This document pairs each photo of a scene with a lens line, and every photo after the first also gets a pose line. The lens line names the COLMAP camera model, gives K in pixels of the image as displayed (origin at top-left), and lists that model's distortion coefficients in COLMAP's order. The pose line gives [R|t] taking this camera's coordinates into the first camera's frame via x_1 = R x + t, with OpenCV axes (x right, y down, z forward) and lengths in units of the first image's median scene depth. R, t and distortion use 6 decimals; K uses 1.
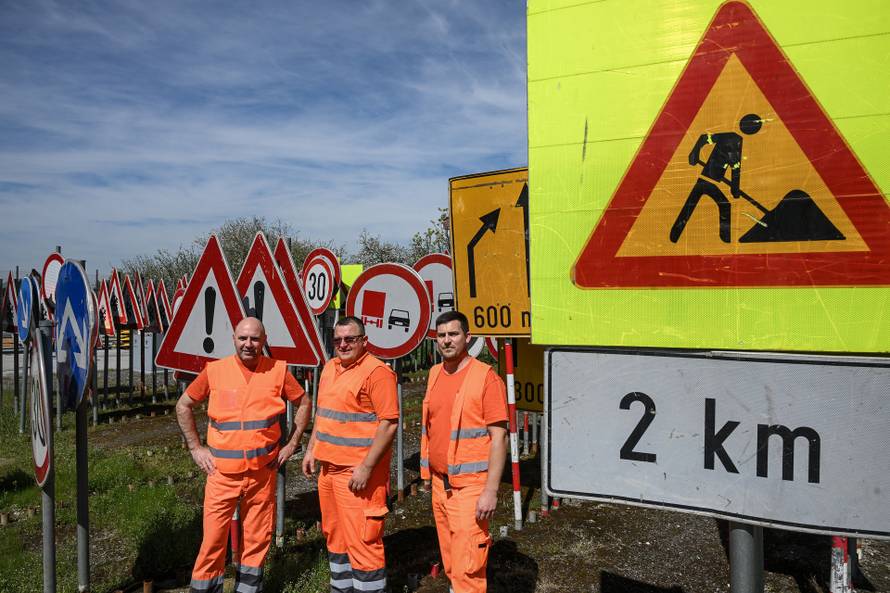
lens RADIAL K [[589.9, 0, 445.5], [0, 589.9, 288.9], [0, 0, 1]] dist [-0.004177, -0.003766]
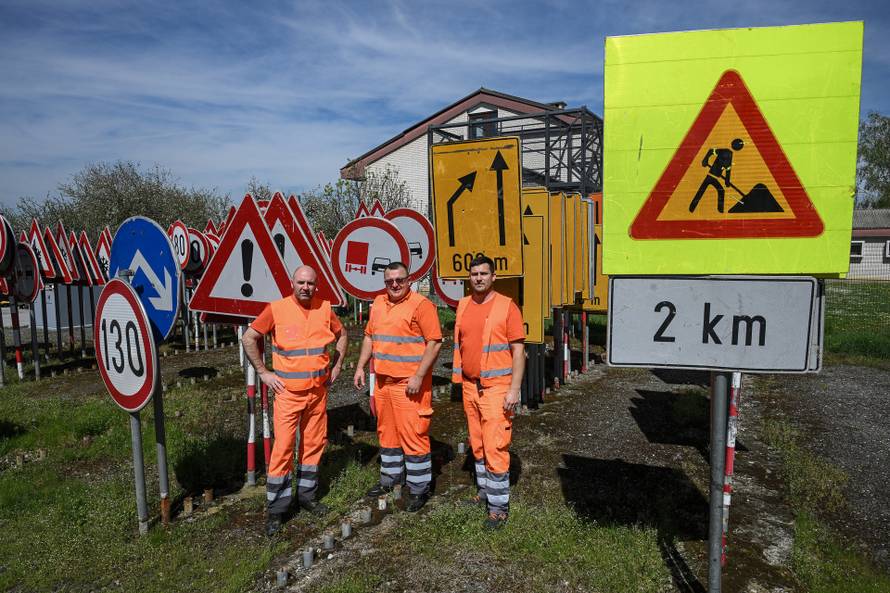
lens RADIAL K [[589.9, 0, 445.5], [0, 589.9, 288.9], [0, 0, 1]] dist [-0.004177, -0.003766]
pose [[0.979931, -0.023533, 0.197945, -0.328321], [0.006503, 0.996253, 0.086246, -0.004784], [-0.199233, -0.083228, 0.976411, -0.271983]]
